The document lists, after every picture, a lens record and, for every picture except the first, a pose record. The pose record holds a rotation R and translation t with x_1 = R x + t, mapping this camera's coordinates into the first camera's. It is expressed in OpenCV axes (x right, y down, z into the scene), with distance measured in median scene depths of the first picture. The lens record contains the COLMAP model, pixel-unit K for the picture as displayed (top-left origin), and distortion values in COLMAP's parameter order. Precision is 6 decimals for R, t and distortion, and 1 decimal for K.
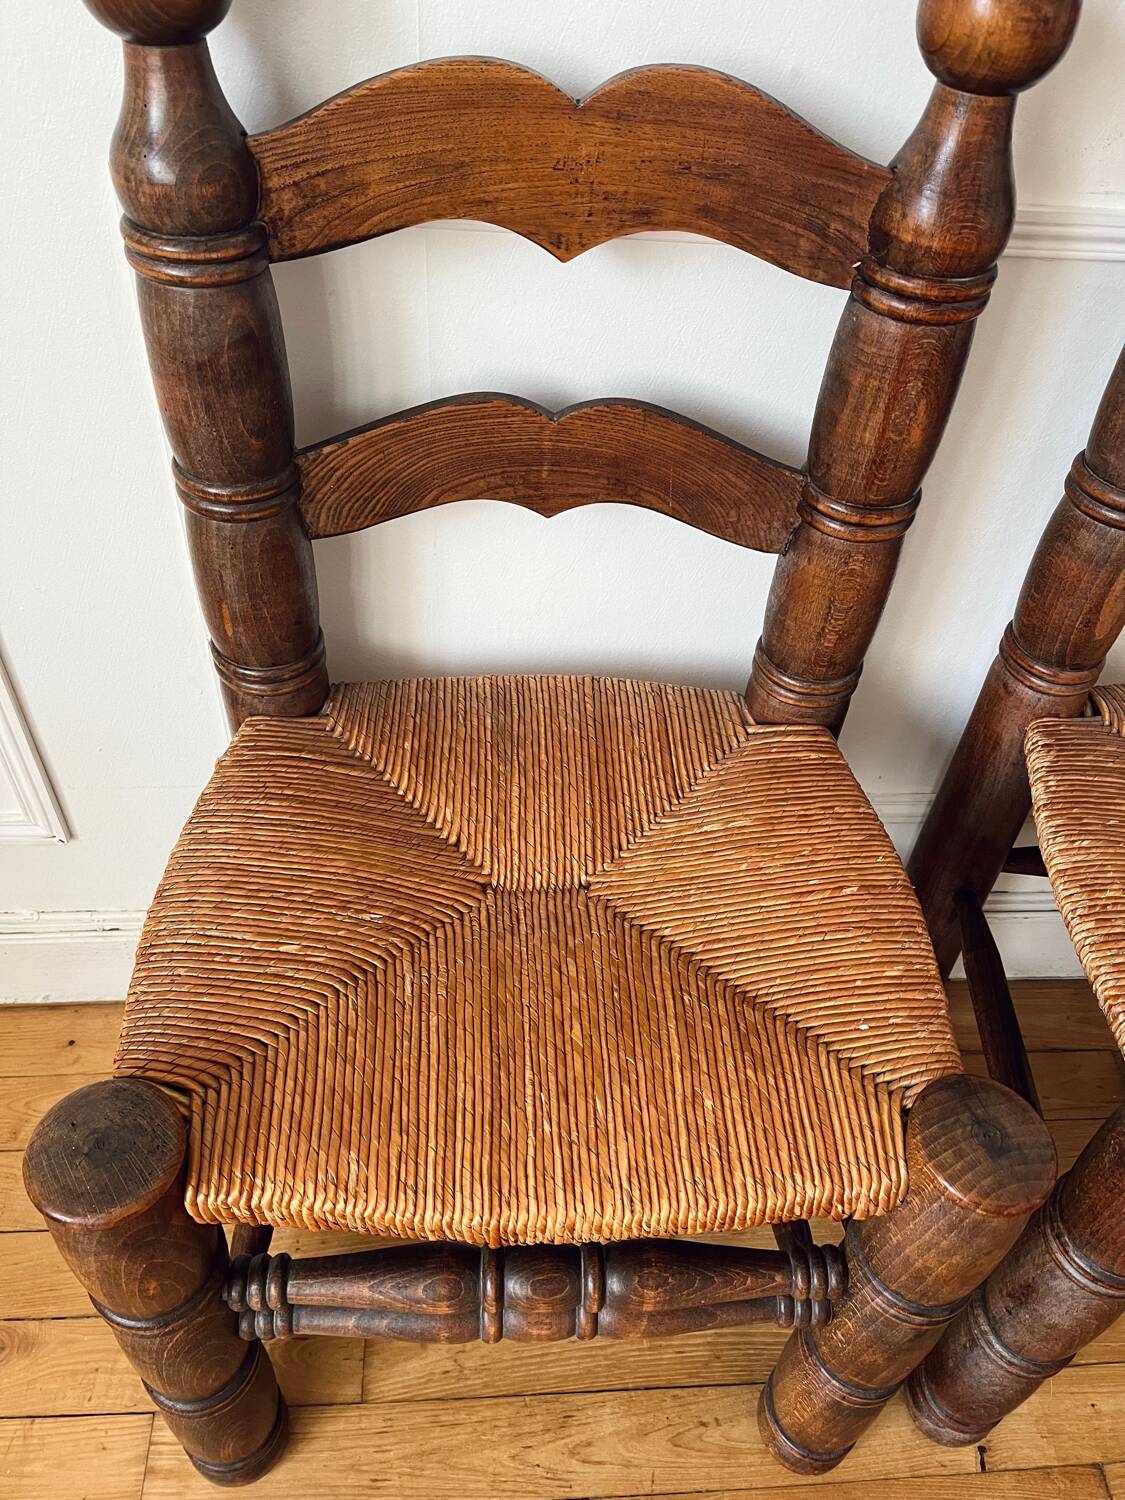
lens RADIAL K [[1131.2, 0, 577.9], [0, 1131.2, 744.9], [0, 0, 1]] dist [0.059382, -0.090742]
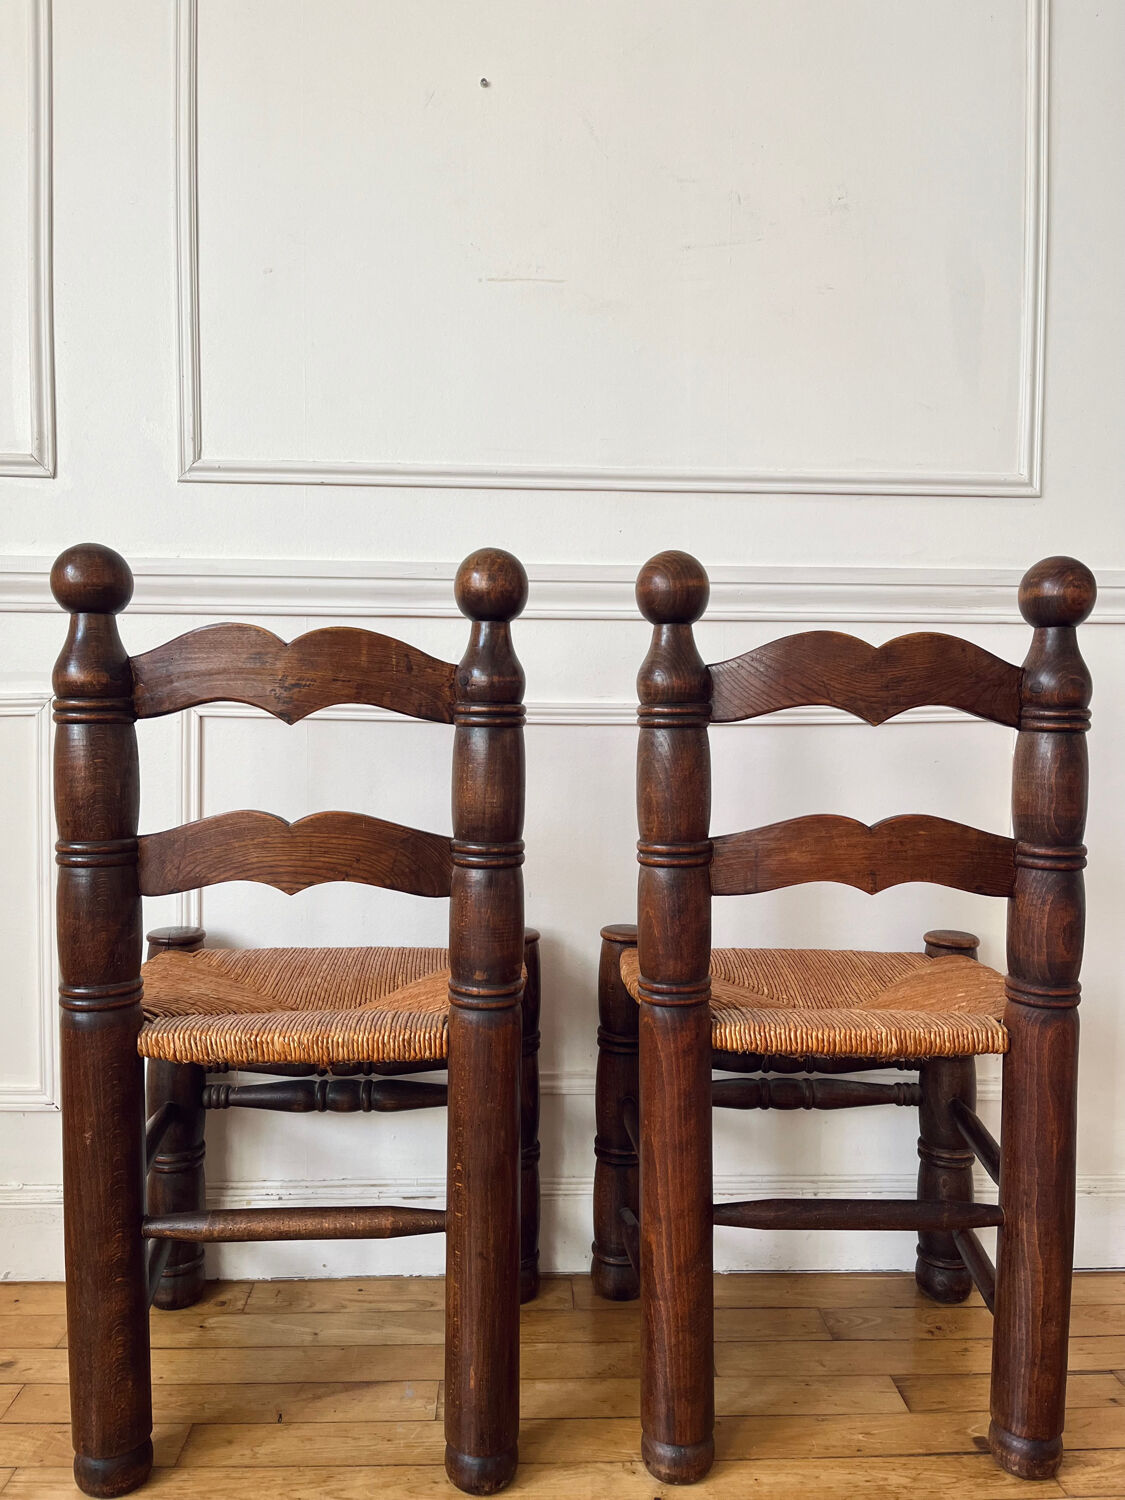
lens RADIAL K [[1131.2, 0, 572.2], [0, 1131.2, 751.4], [0, 0, 1]] dist [0.059382, -0.090742]
pose [[0.998370, -0.051908, -0.023704, 0.431220], [0.022925, 0.745233, -0.666410, 1.083118], [0.052257, 0.664781, 0.745208, -0.618201]]
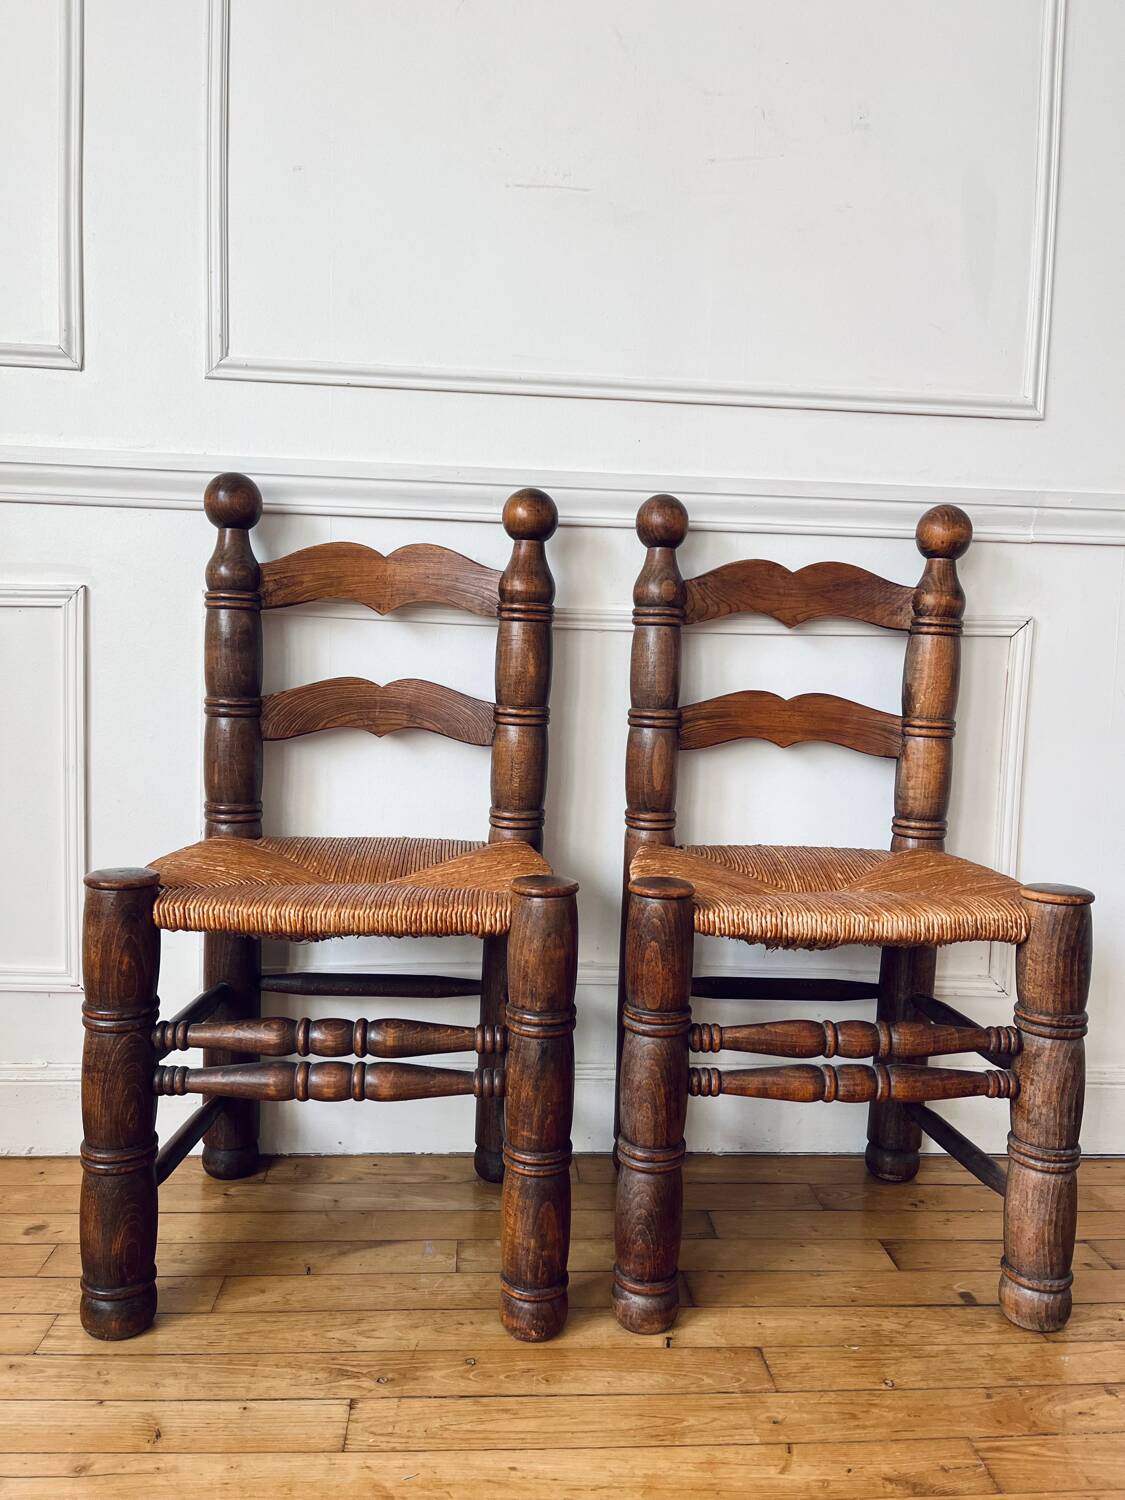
lens RADIAL K [[1131.2, 0, 569.1], [0, 1131.2, 752.0], [0, 0, 1]] dist [0.059382, -0.090742]
pose [[0.999502, -0.031282, 0.004243, 0.327399], [0.026857, 0.771965, -0.635097, 1.206977], [0.016592, 0.634894, 0.772421, -0.610947]]
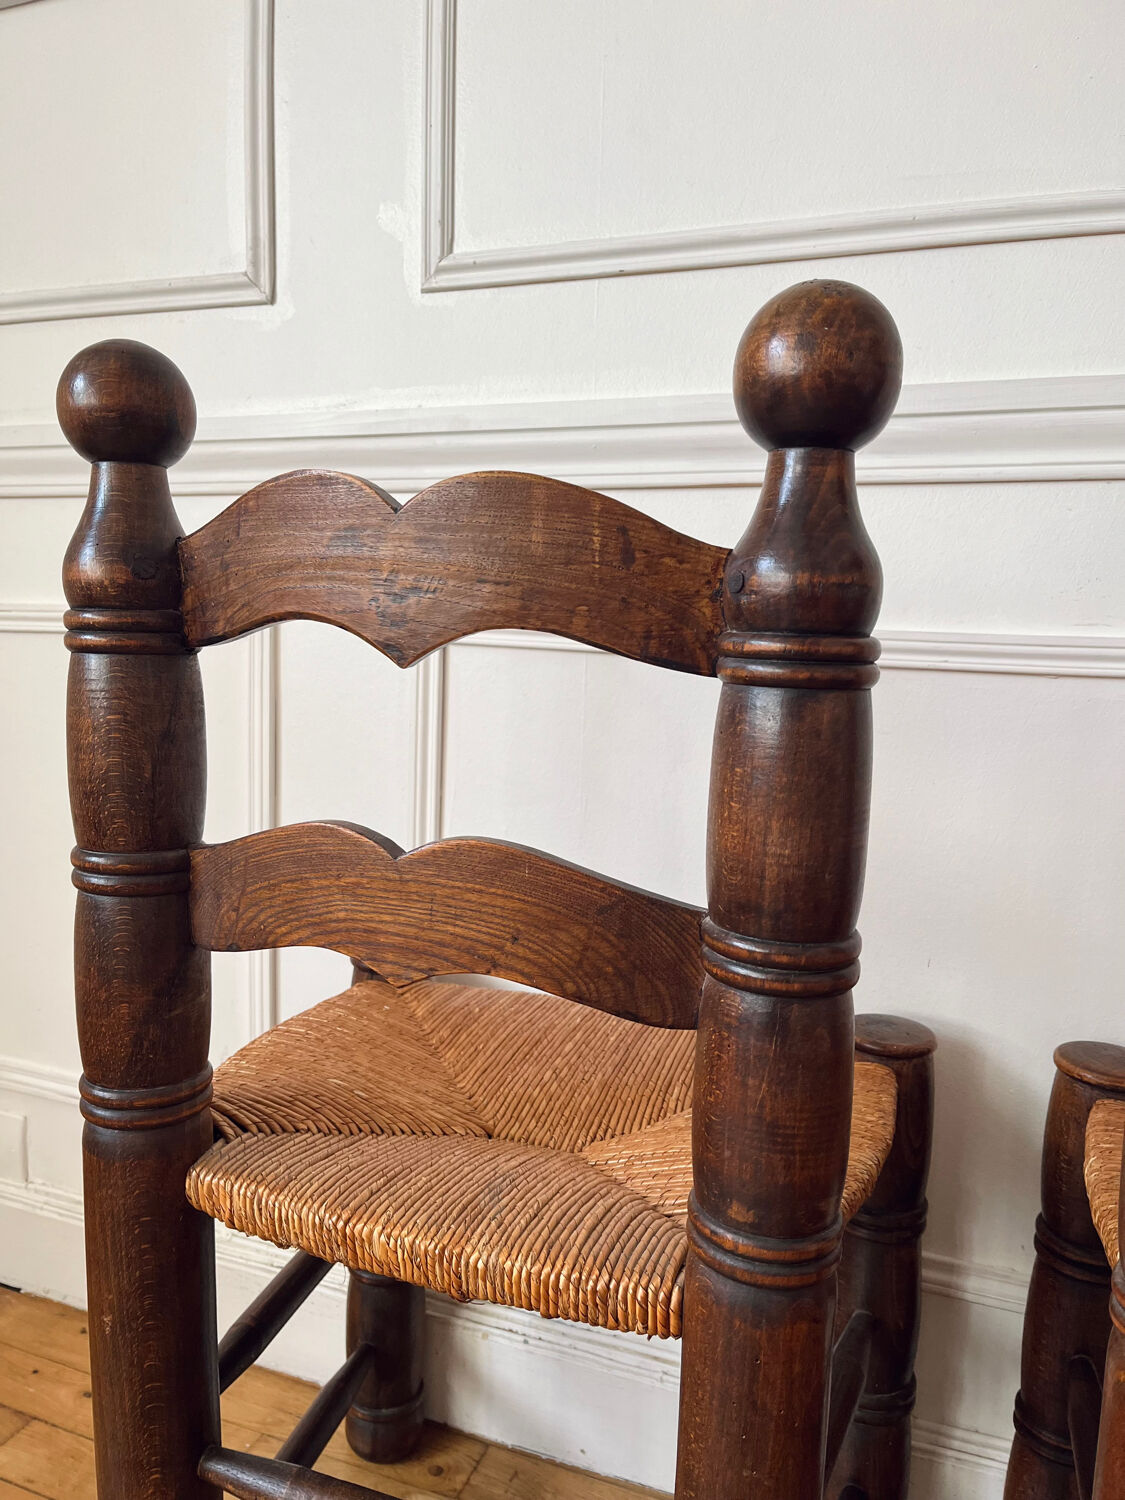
lens RADIAL K [[1131.2, 0, 563.9], [0, 1131.2, 761.5], [0, 0, 1]] dist [0.059382, -0.090742]
pose [[0.902660, 0.018614, -0.429951, 0.461350], [-0.280551, 0.783040, -0.555103, 0.476925], [0.326336, 0.621692, 0.712041, 0.003313]]
